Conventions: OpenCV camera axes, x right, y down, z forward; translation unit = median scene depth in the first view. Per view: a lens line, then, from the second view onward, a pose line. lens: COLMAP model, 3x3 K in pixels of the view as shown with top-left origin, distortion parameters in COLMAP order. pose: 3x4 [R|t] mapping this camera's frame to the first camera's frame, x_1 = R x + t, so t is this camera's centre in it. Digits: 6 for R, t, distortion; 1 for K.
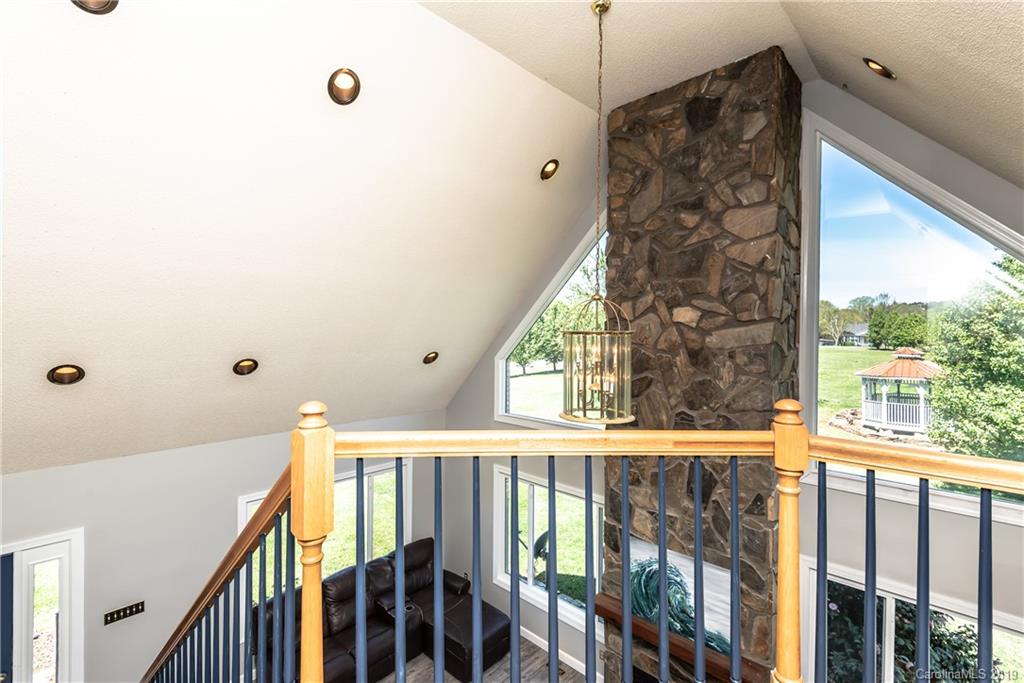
lens RADIAL K [[464.3, 0, 514.9], [0, 464.3, 338.2], [0, 0, 1]] dist [0.035201, -0.022497]
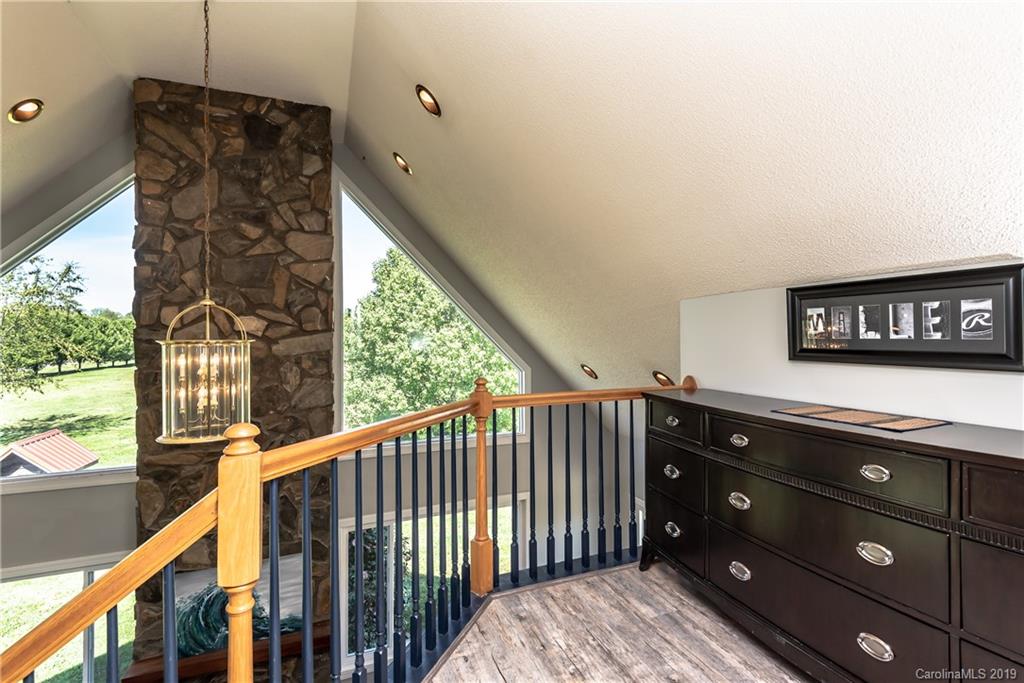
lens RADIAL K [[464.3, 0, 514.9], [0, 464.3, 338.2], [0, 0, 1]] dist [0.035201, -0.022497]
pose [[0.402257, -0.003765, 0.915519, -0.346018], [0.019840, 0.999793, -0.004605, -0.002947], [-0.915312, 0.020016, 0.402248, 0.066019]]
